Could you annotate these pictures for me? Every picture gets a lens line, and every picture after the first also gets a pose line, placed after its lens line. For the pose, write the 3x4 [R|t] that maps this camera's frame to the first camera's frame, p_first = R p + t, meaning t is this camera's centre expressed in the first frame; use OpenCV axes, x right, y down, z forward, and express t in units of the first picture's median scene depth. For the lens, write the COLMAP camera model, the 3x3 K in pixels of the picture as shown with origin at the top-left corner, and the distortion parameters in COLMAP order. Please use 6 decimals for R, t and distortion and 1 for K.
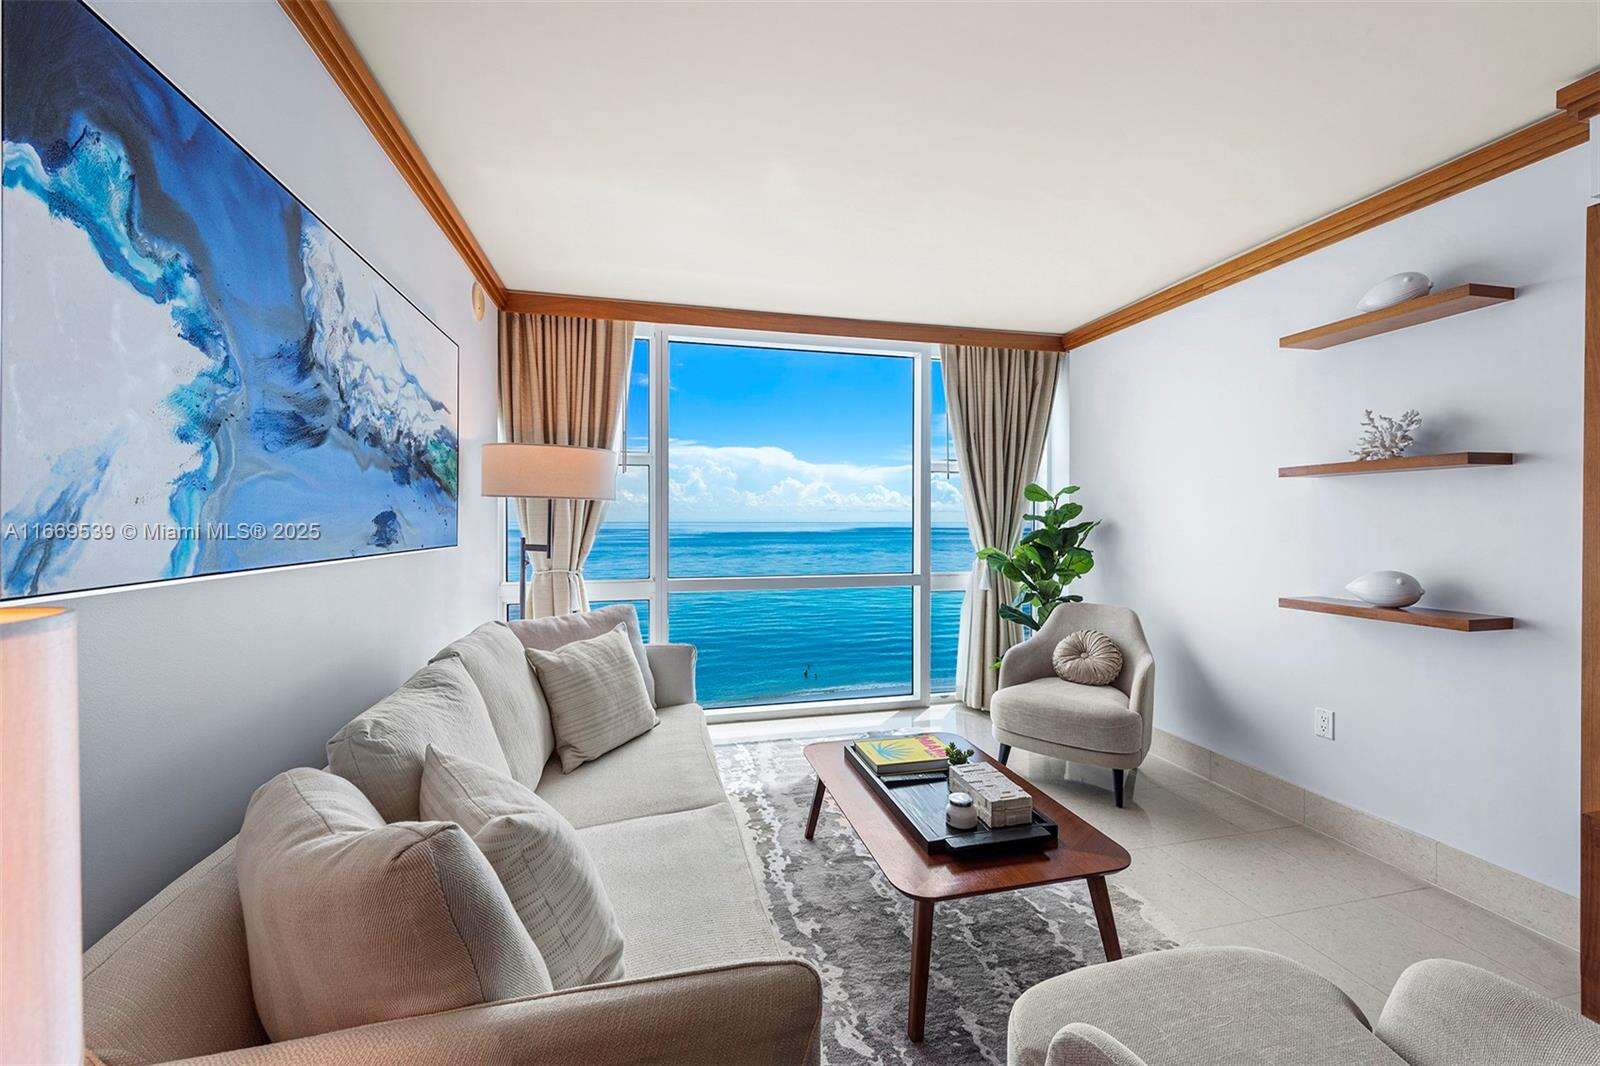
lens RADIAL K [[627.4, 0, 785.4], [0, 627.4, 528.3], [0, 0, 1]] dist [-0.000741, -0.000290]
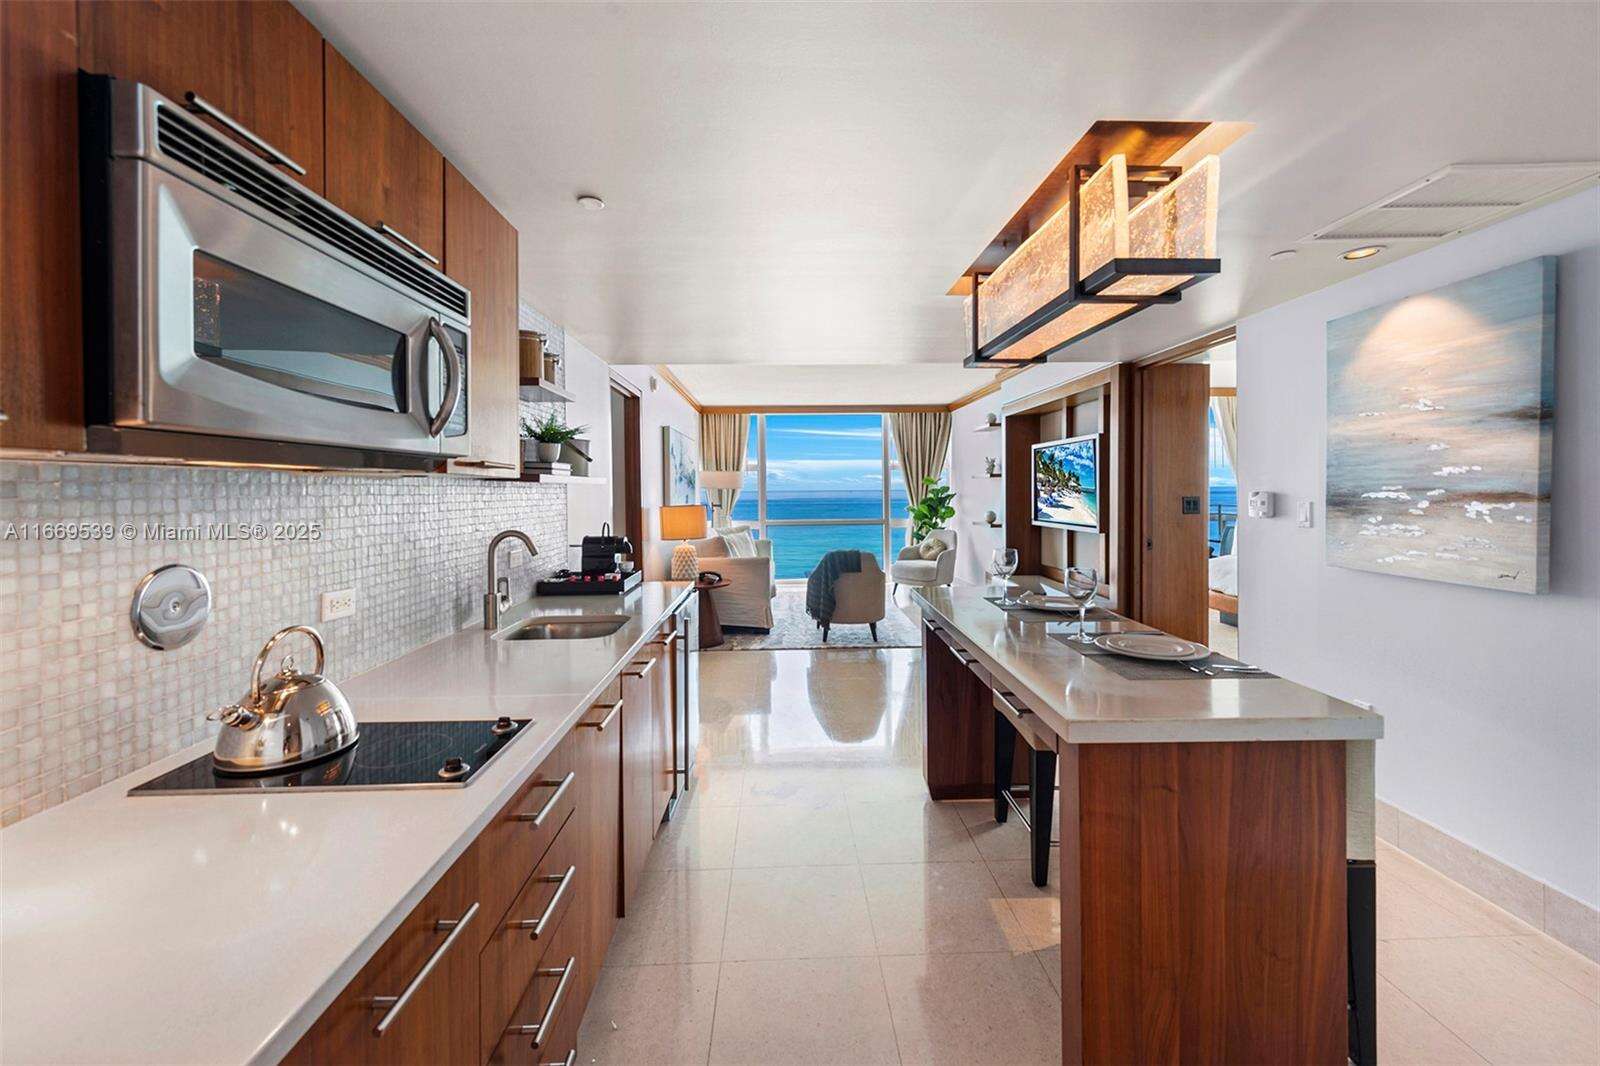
lens RADIAL K [[635.7, 0, 794.2], [0, 635.7, 498.6], [0, 0, 1]] dist [0.003140, 0.000242]
pose [[0.981175, -0.007982, -0.192957, 0.485958], [0.008112, 0.999967, -0.000112, 0.001536], [0.192952, -0.001455, 0.981207, -1.702821]]
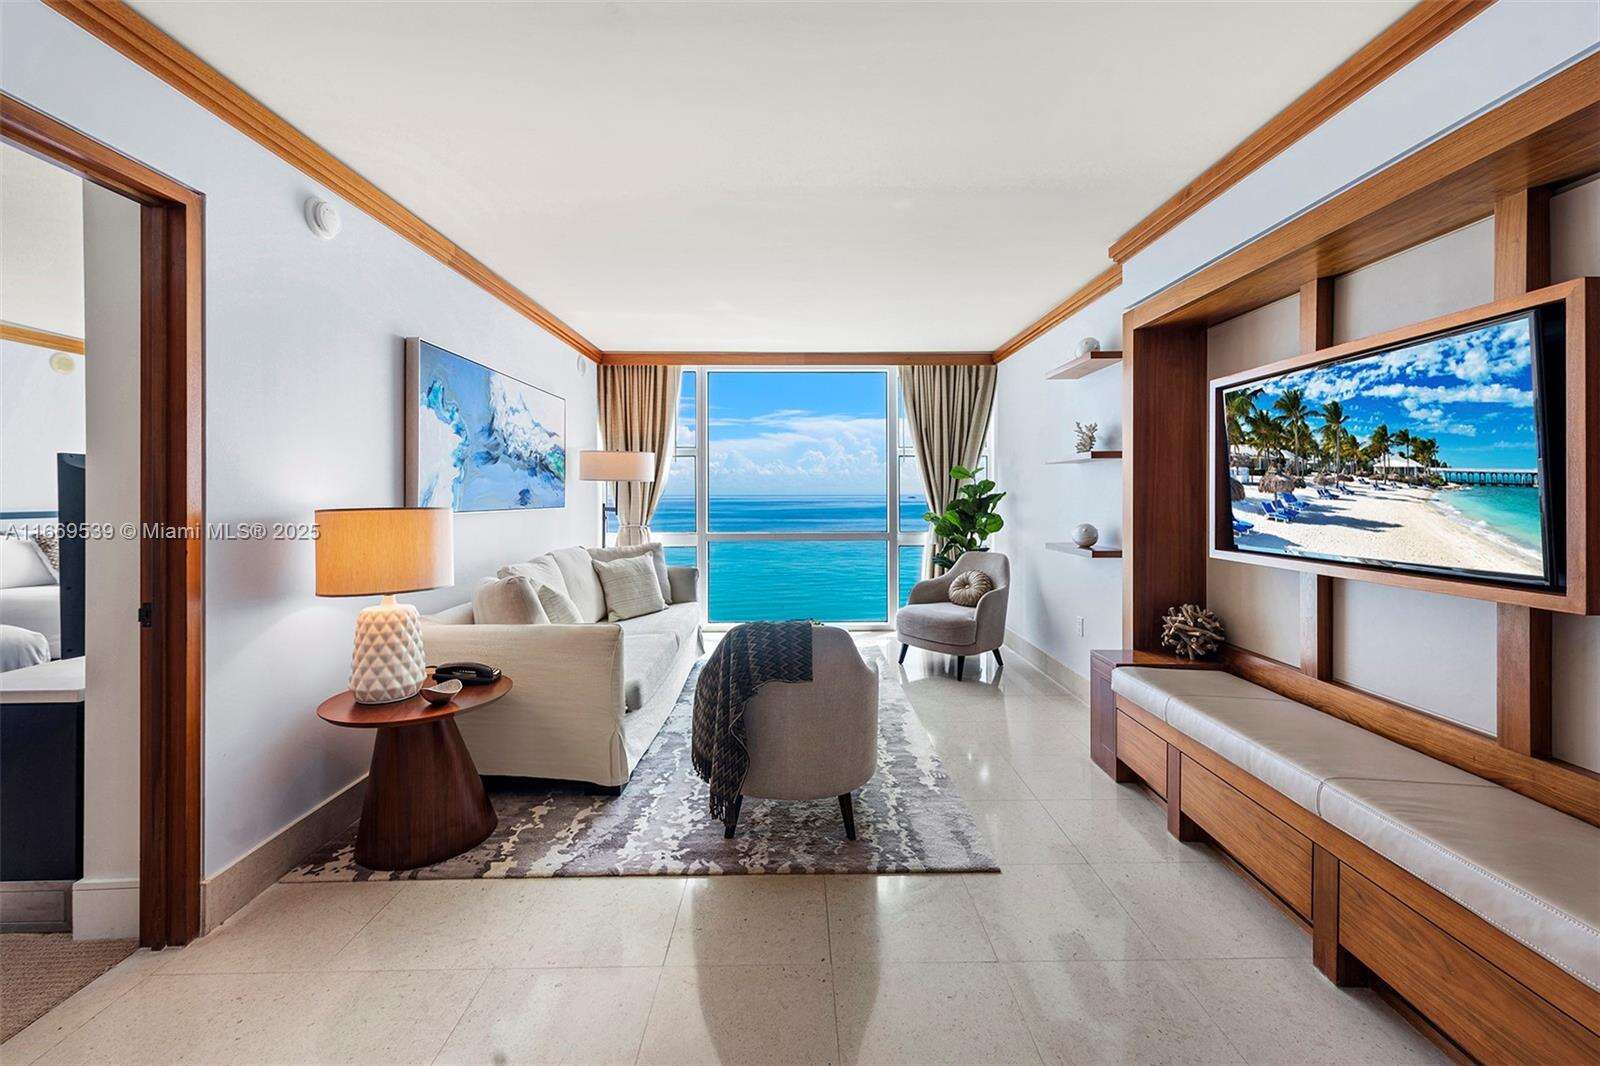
lens RADIAL K [[635.7, 0, 794.2], [0, 635.7, 498.6], [0, 0, 1]] dist [0.003140, 0.000242]
pose [[0.976489, -0.000338, -0.215567, 0.457044], [-0.000900, 0.999984, -0.005644, 0.010292], [0.215565, 0.005705, 0.976473, -0.577636]]
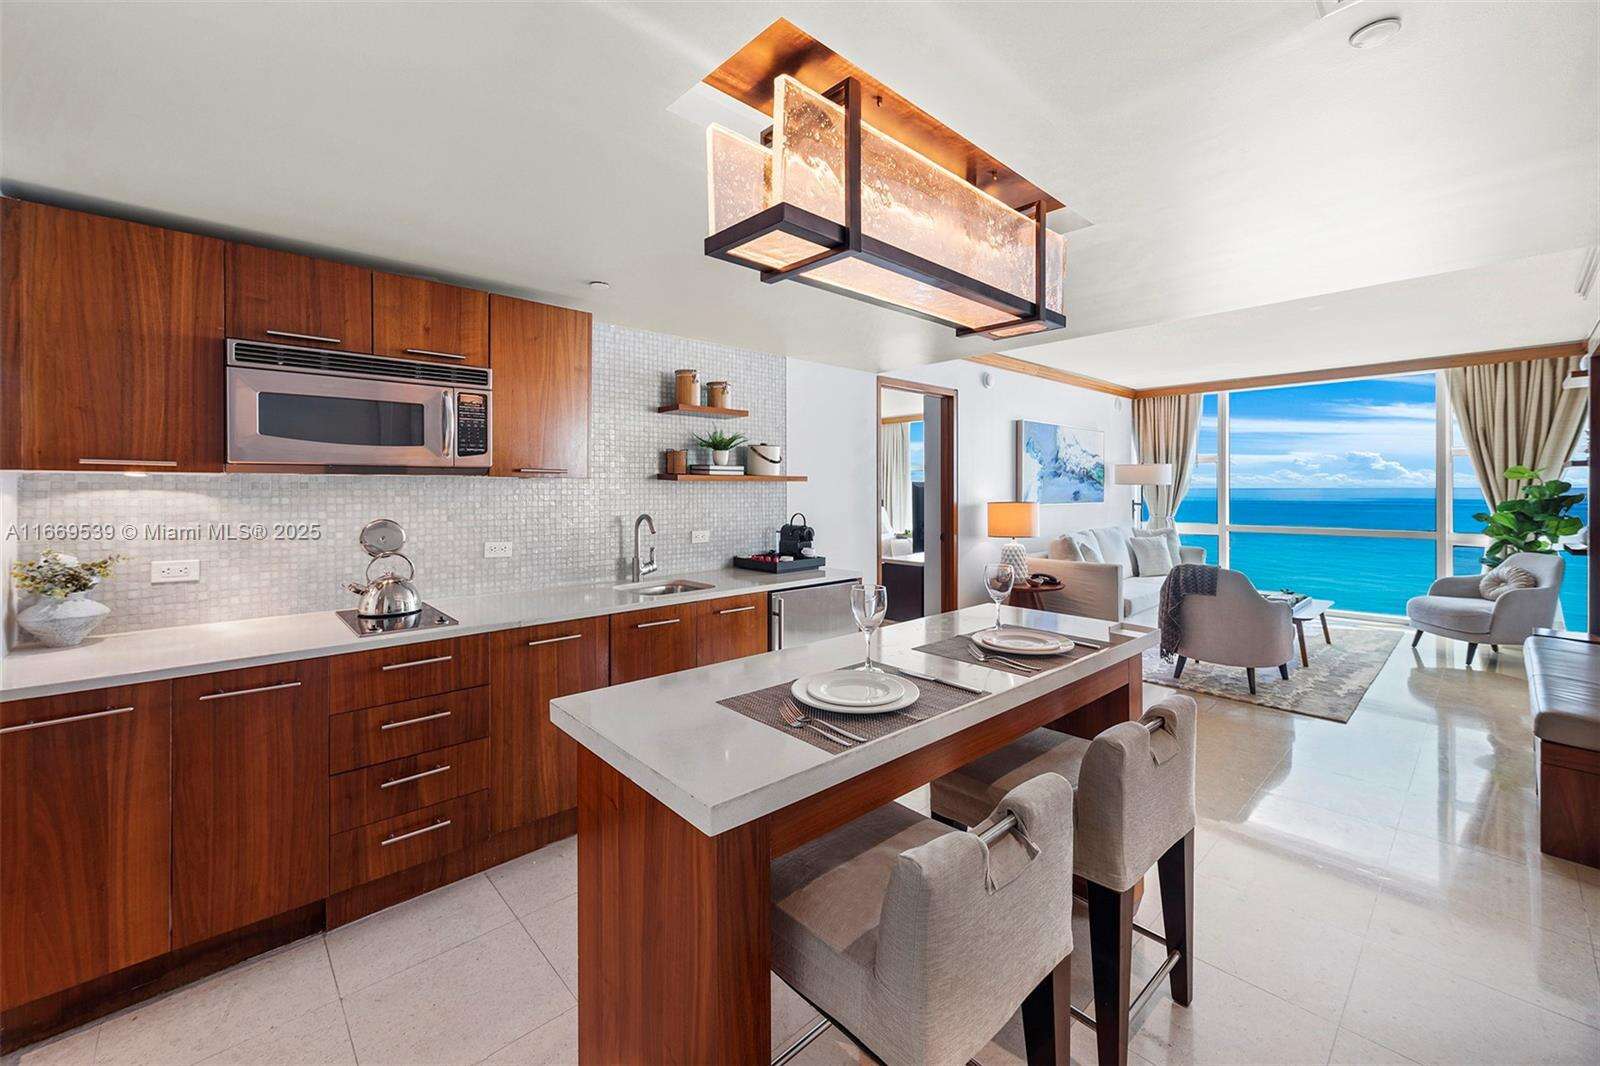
lens RADIAL K [[631.1, 0, 808.3], [0, 631.1, 492.5], [0, 0, 1]] dist [0.005738, 0.000229]
pose [[0.506675, 0.002778, -0.862132, 1.056567], [-0.008310, 0.999964, -0.001661, -0.000921], [0.862097, 0.008006, 0.506680, -1.337076]]
